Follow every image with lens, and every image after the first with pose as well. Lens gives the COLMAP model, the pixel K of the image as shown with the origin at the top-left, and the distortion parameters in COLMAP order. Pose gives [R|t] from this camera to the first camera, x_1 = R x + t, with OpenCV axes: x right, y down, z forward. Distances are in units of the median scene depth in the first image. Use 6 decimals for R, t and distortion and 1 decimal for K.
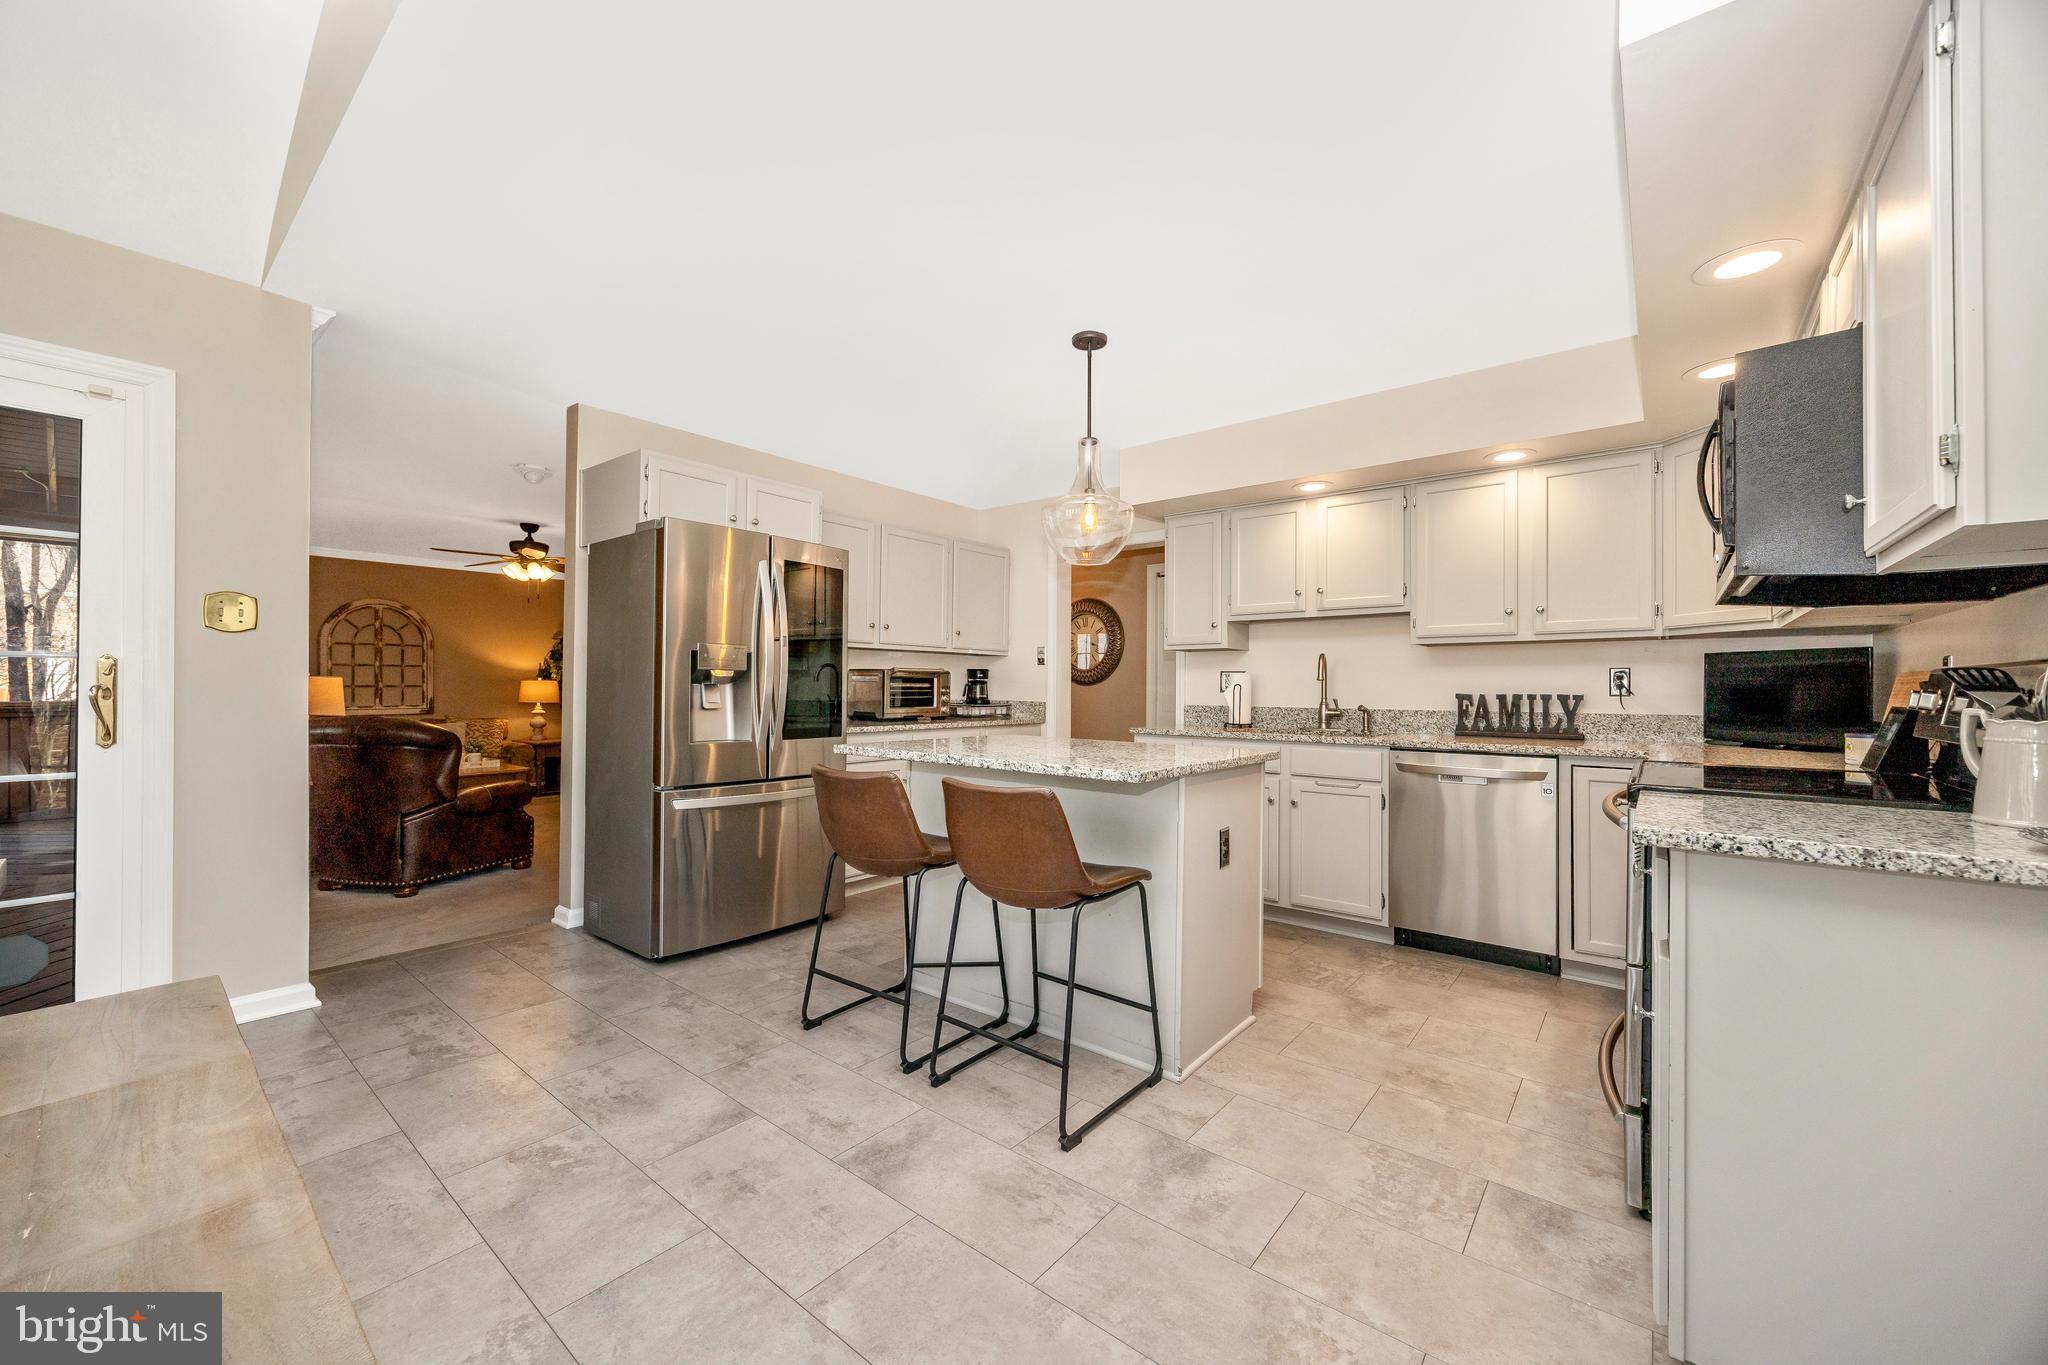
lens RADIAL K [[794.5, 0, 1028.1], [0, 794.5, 690.0], [0, 0, 1]] dist [0.006262, 0.000033]
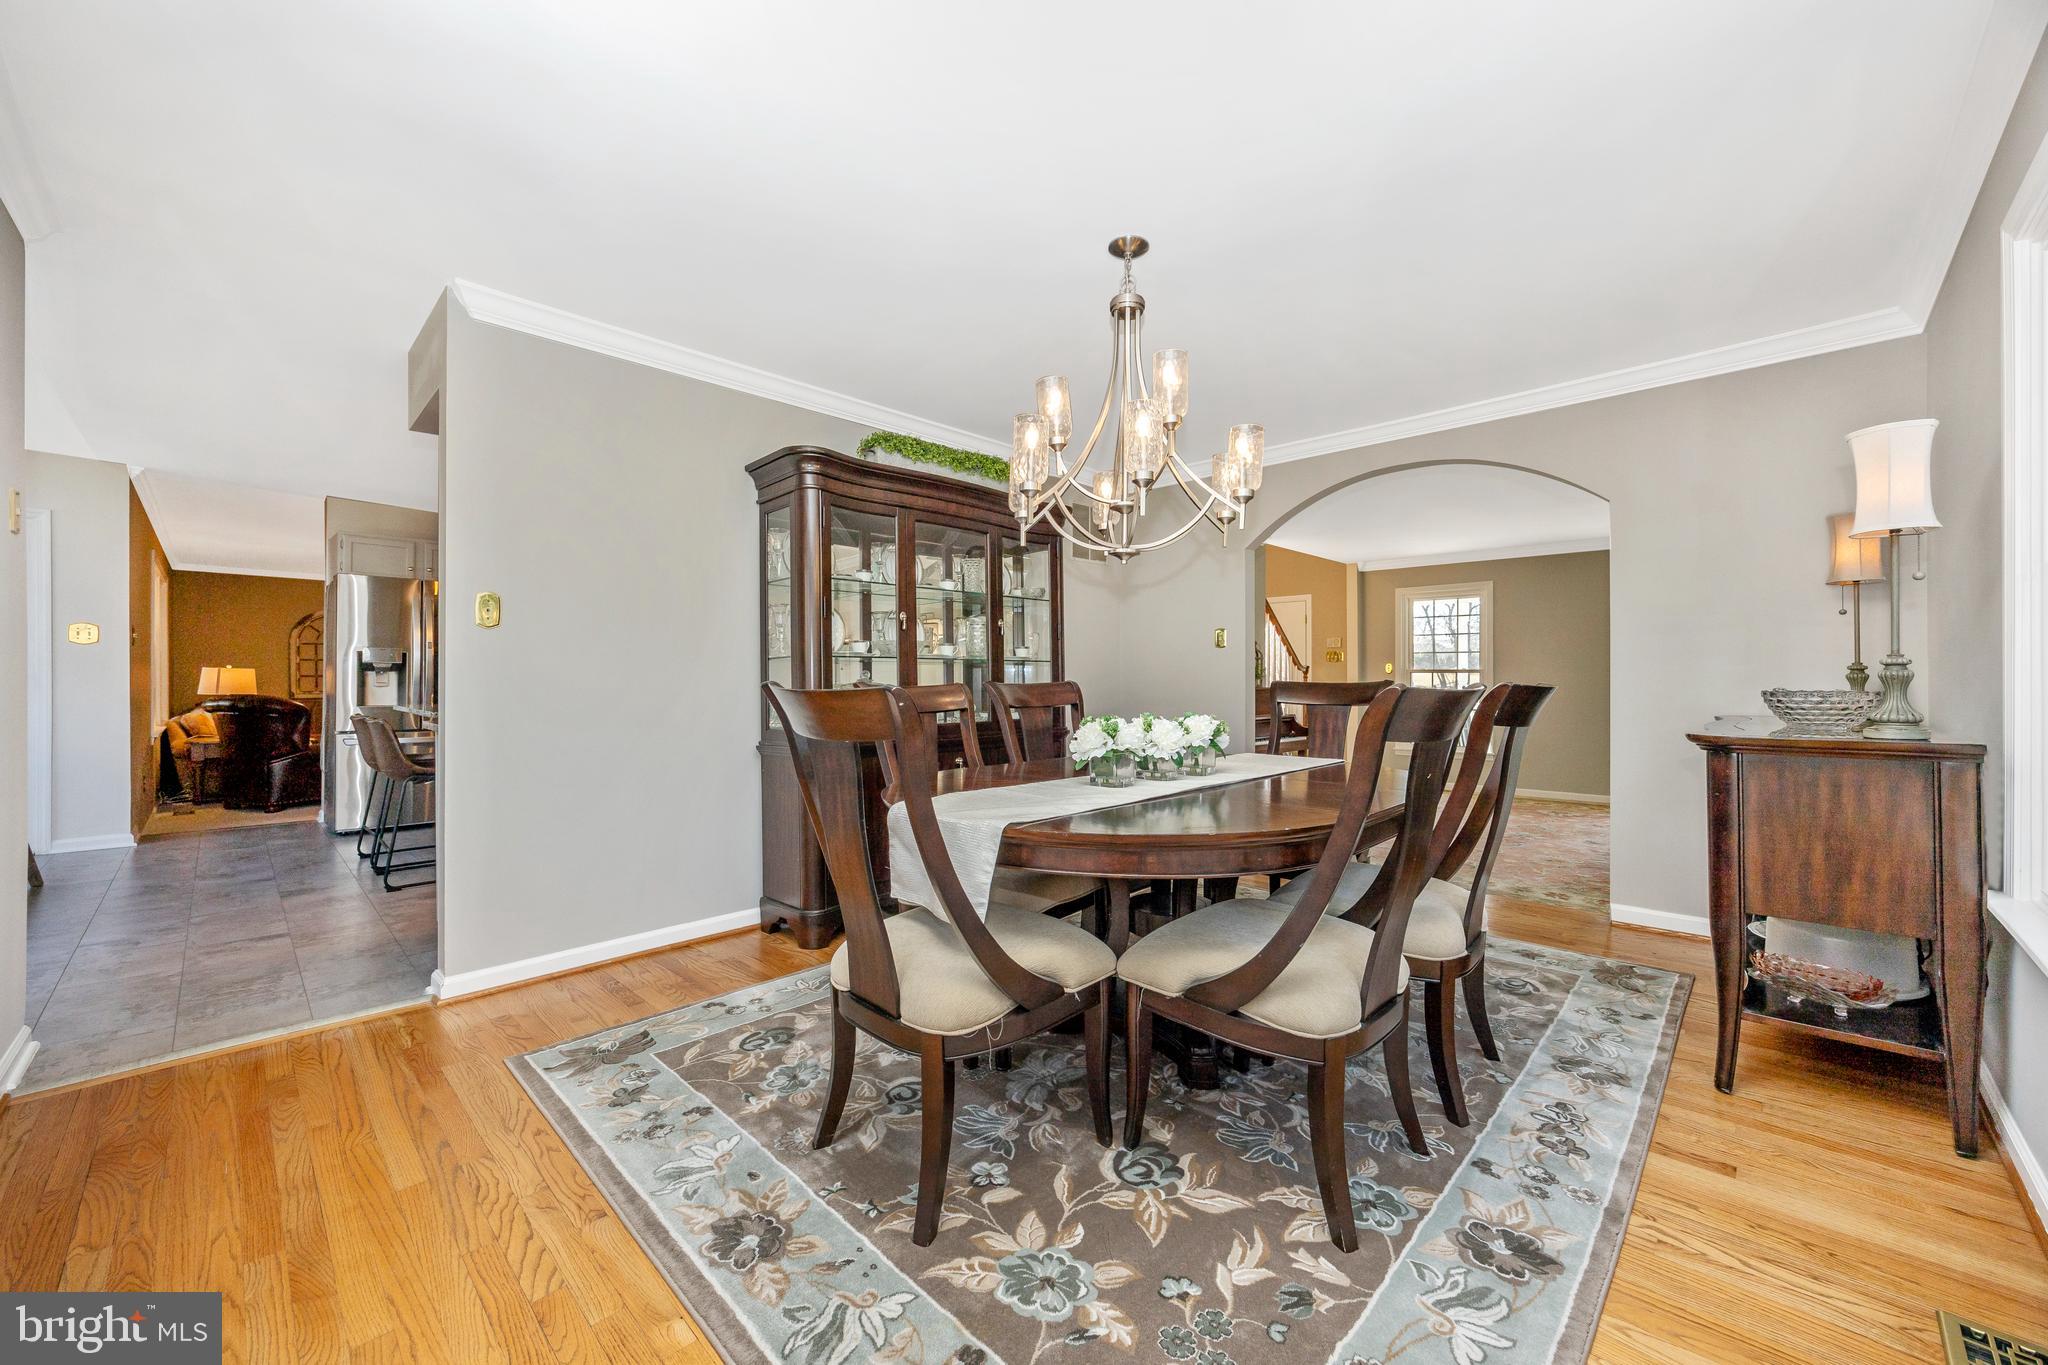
lens RADIAL K [[785.5, 0, 1036.5], [0, 785.5, 693.6], [0, 0, 1]] dist [-0.003139, 0.000007]
pose [[0.996120, -0.005725, -0.087821, 1.520663], [0.007633, 0.999742, 0.021408, 0.020833], [0.087676, -0.021996, 0.995906, -0.666107]]
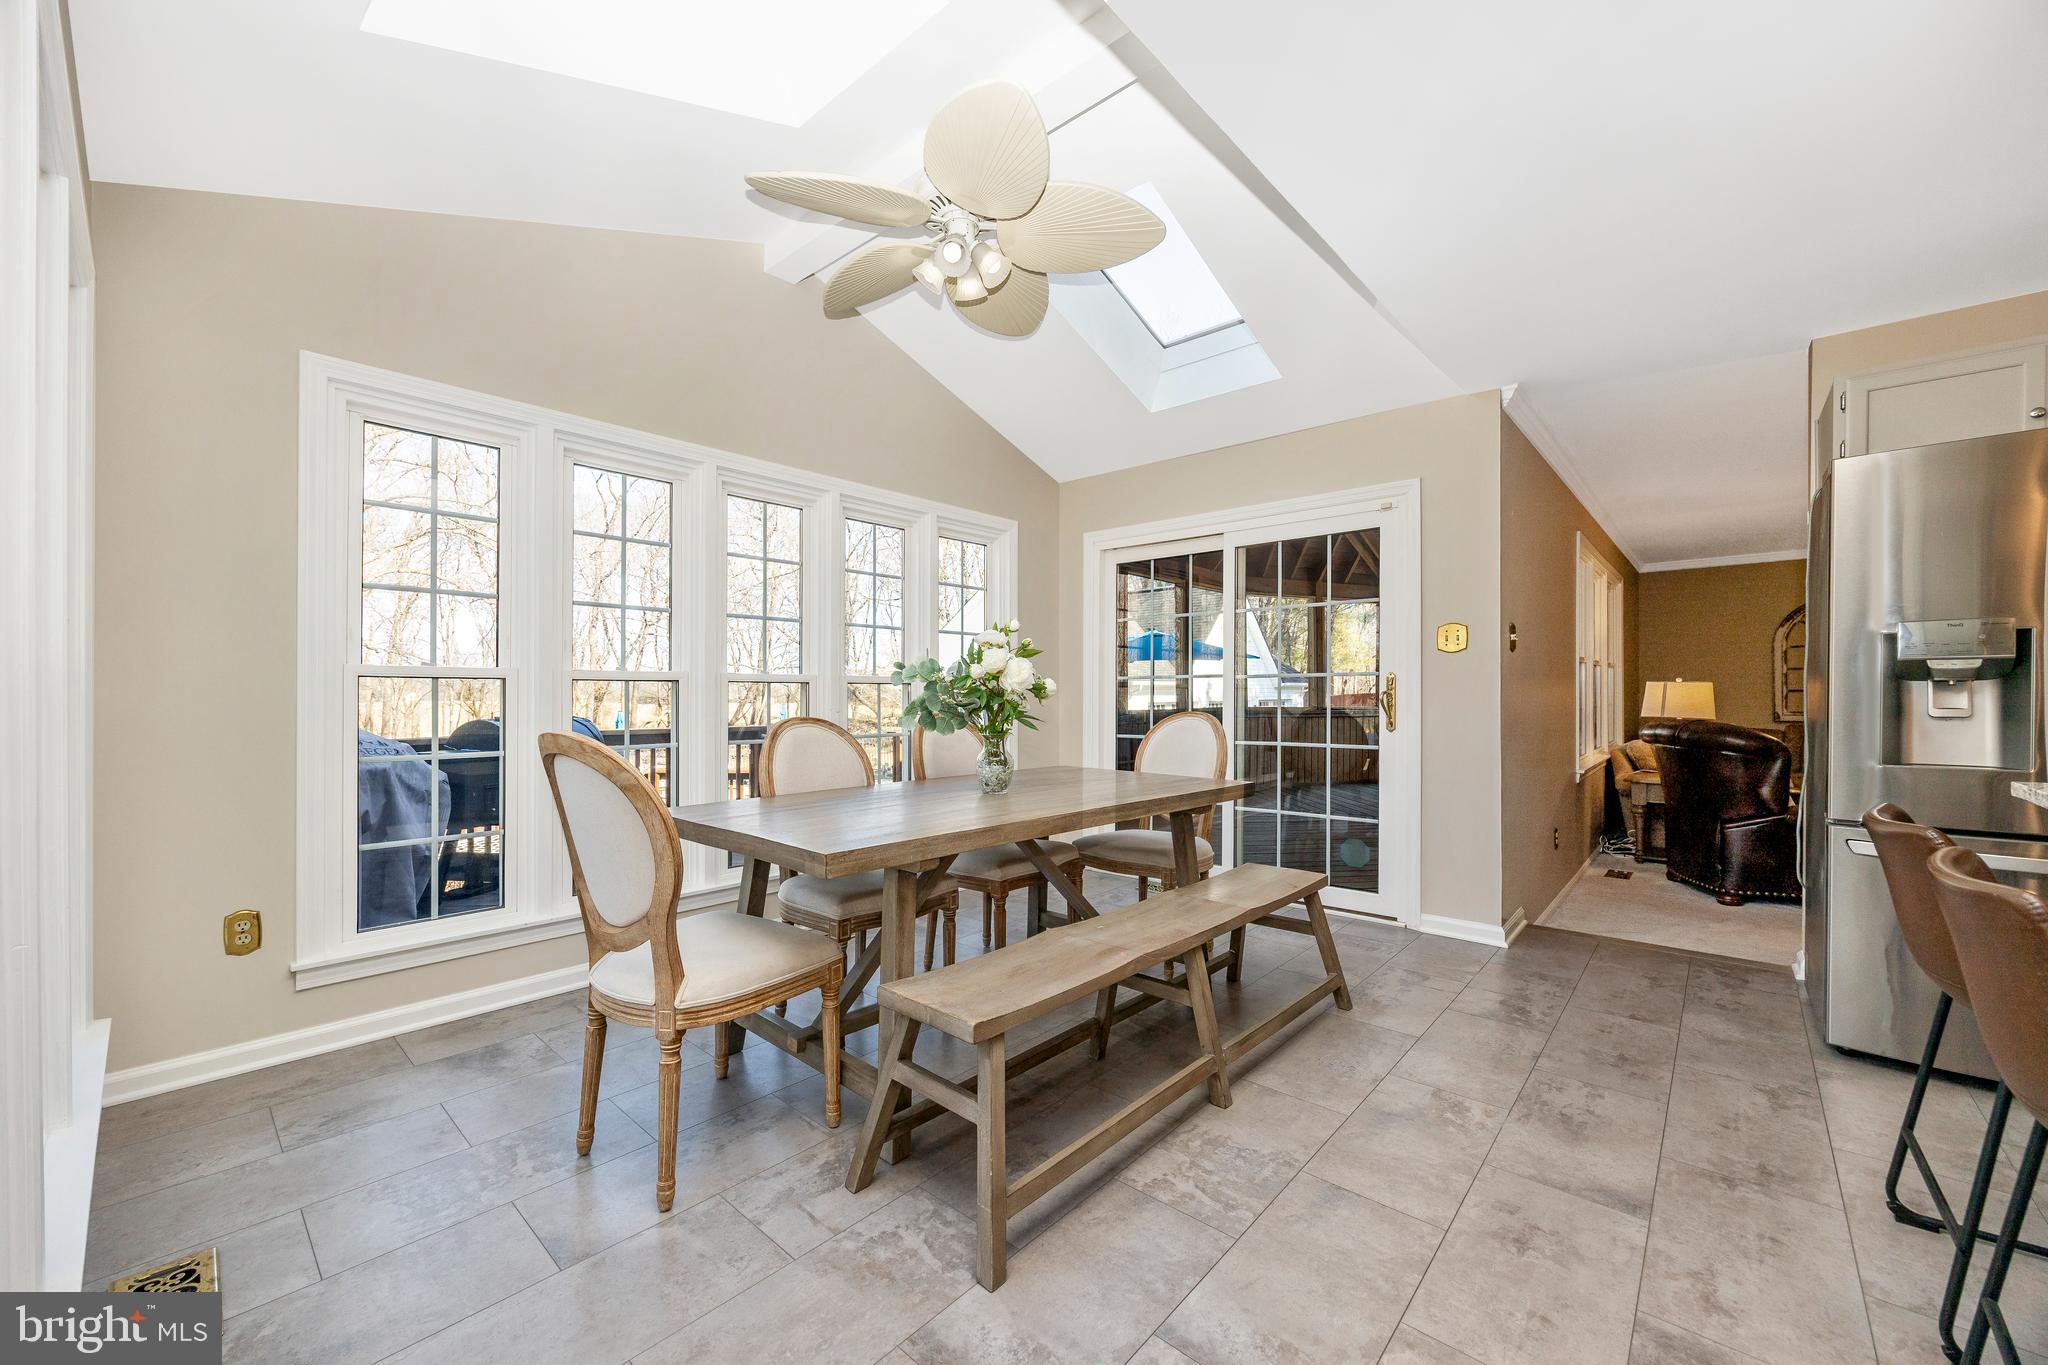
lens RADIAL K [[785.5, 0, 1036.5], [0, 785.5, 693.6], [0, 0, 1]] dist [-0.003139, 0.000007]
pose [[-0.048164, -0.007733, -0.998809, 0.426167], [0.004210, 0.999960, -0.007944, 0.007597], [0.998831, -0.004587, -0.048130, 0.381775]]
